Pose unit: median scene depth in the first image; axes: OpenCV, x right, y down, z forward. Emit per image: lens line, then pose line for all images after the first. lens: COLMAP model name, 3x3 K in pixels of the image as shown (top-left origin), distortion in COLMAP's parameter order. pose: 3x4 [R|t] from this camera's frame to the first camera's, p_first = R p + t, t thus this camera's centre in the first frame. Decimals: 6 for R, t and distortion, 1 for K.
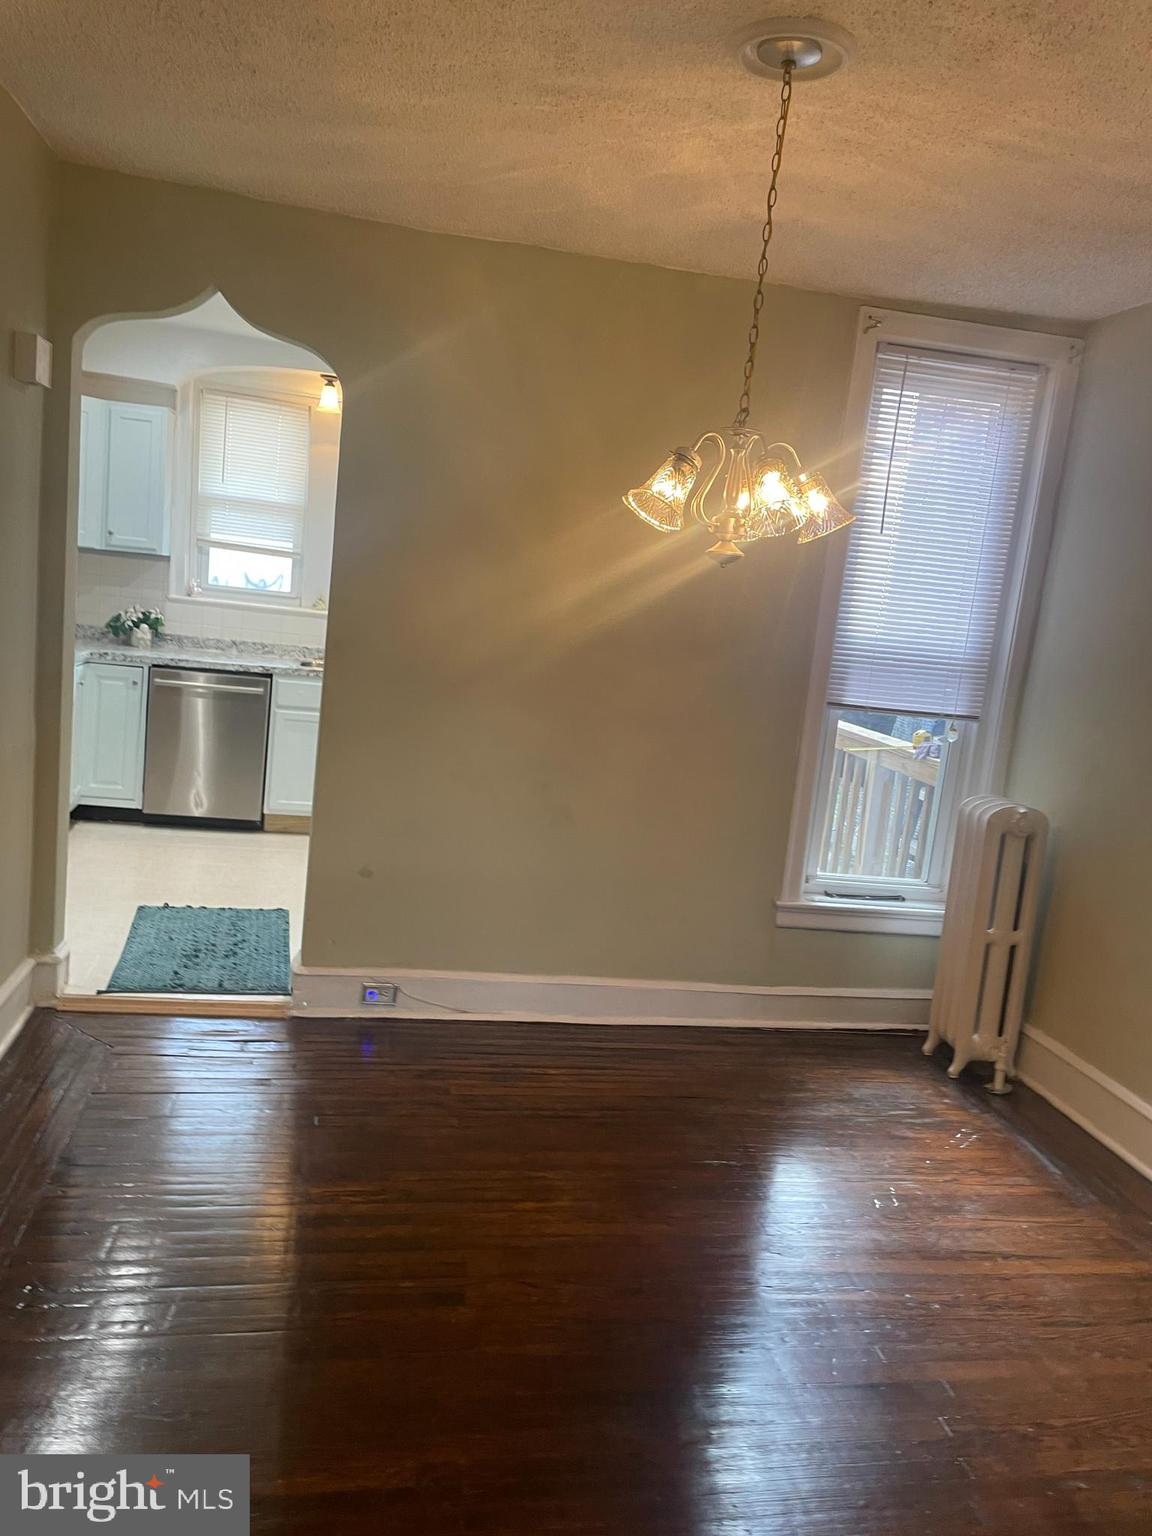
lens RADIAL K [[1166.0, 0, 563.9], [0, 1166.0, 757.1], [0, 0, 1]] dist [0.098334, -0.124962]
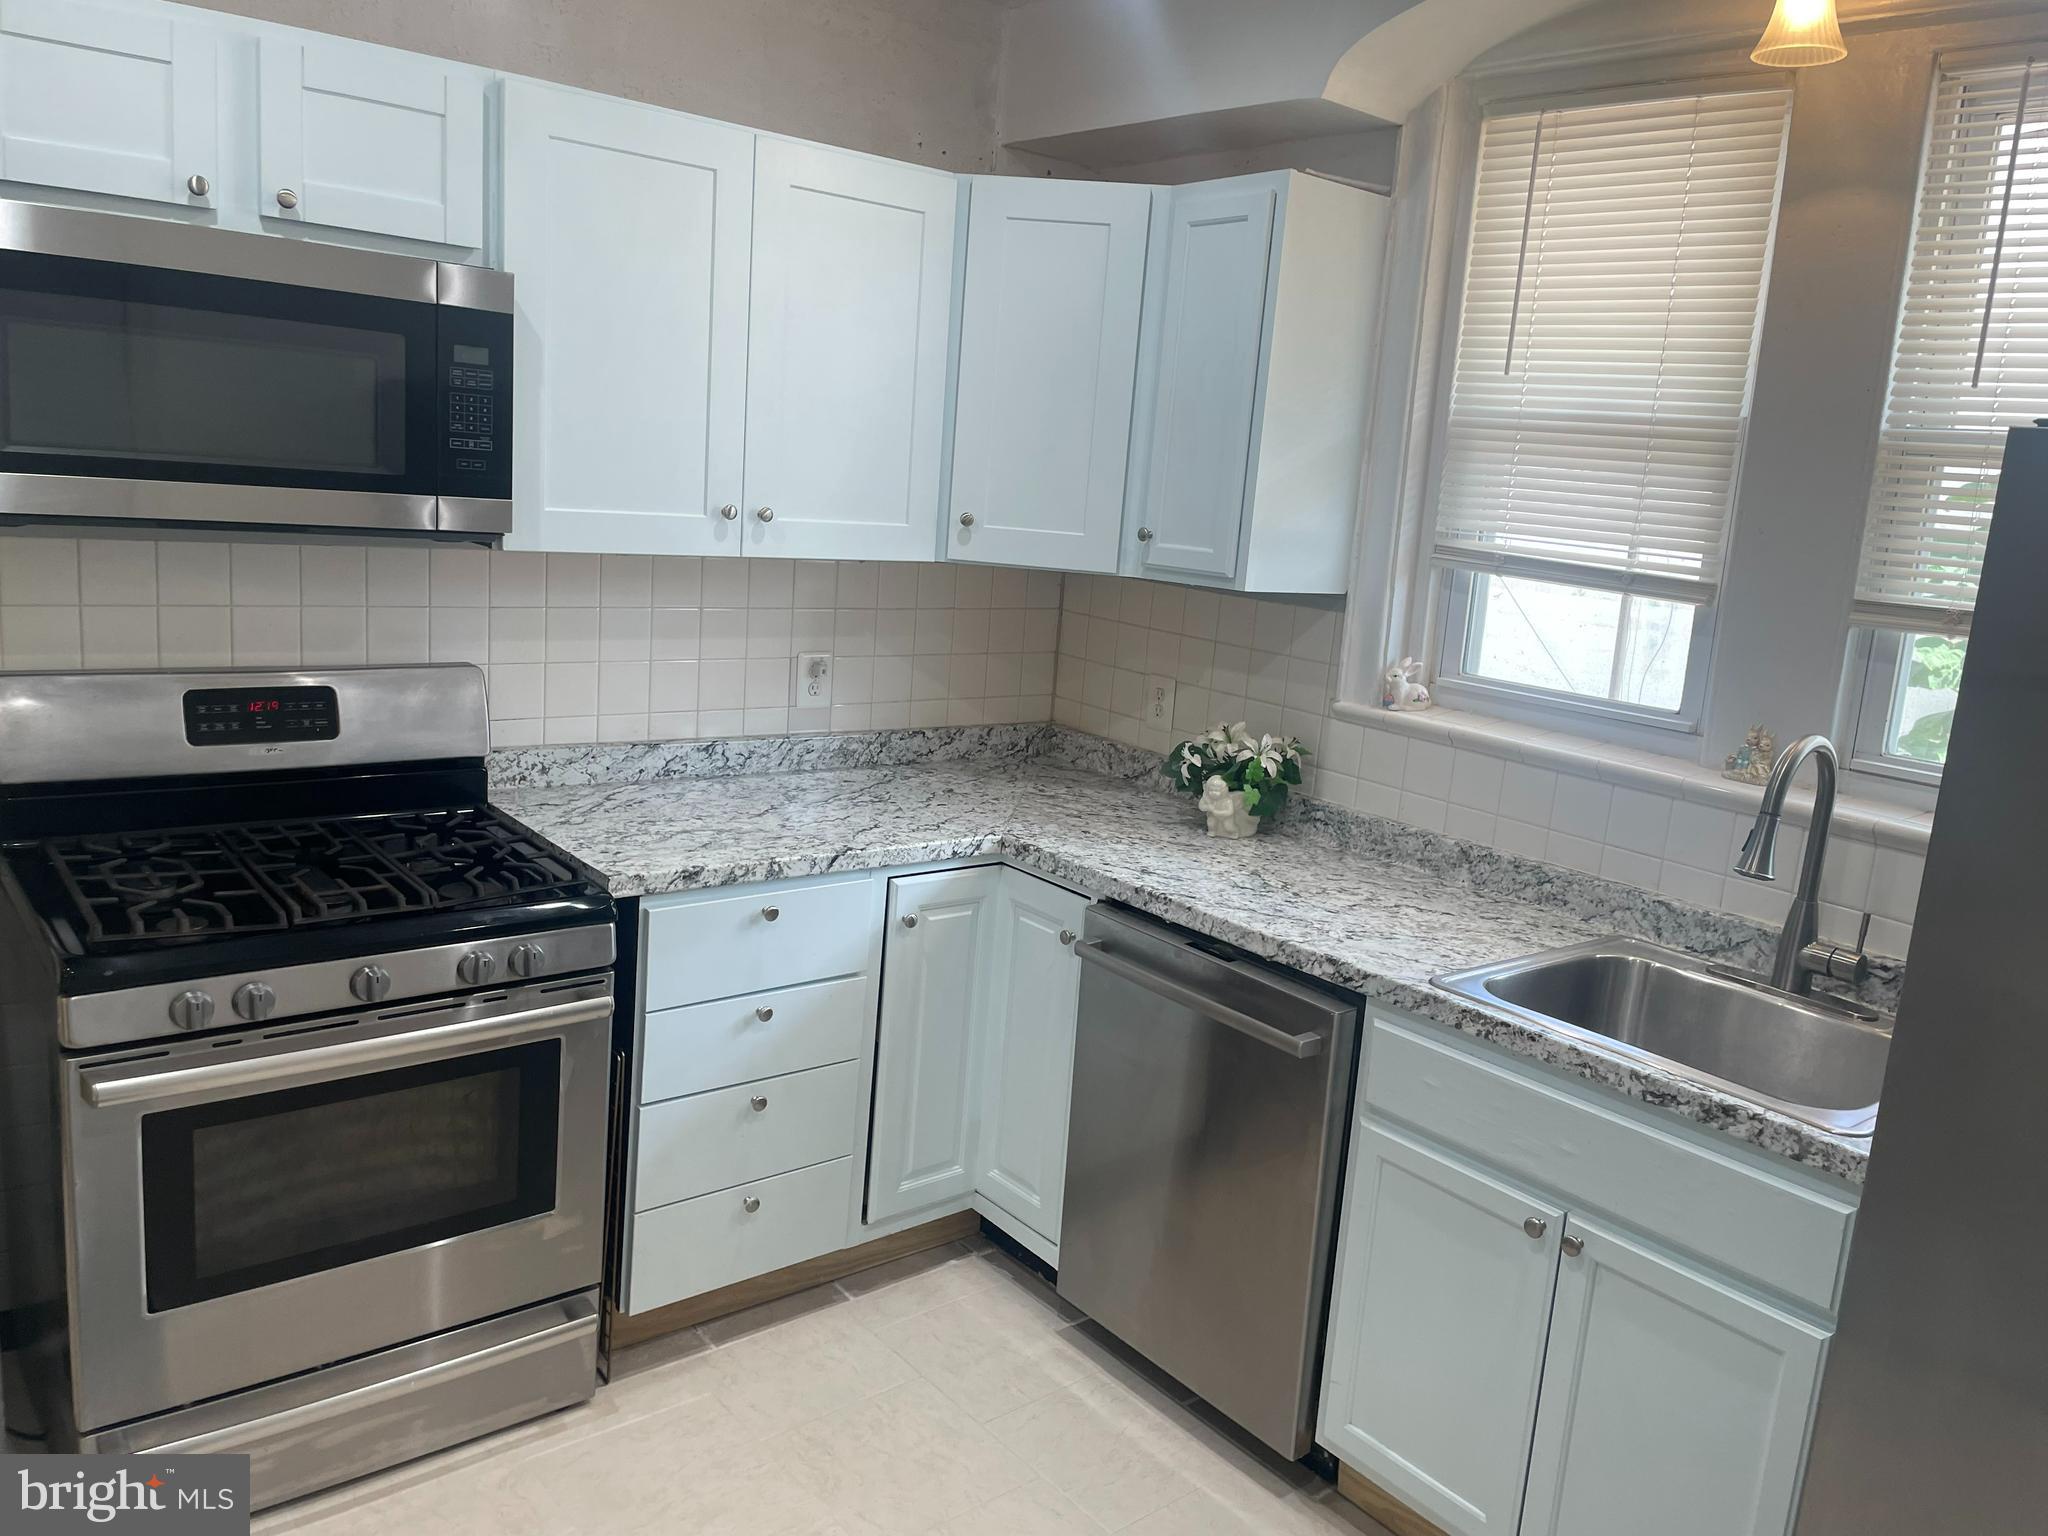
lens RADIAL K [[1554.7, 0, 1023.3], [0, 1554.7, 756.7], [0, 0, 1]] dist [0.098334, -0.124962]
pose [[0.486796, 0.098807, -0.867909, 0.060462], [-0.155631, 0.987496, 0.025130, -0.180767], [0.859540, 0.122840, 0.496087, 1.045243]]
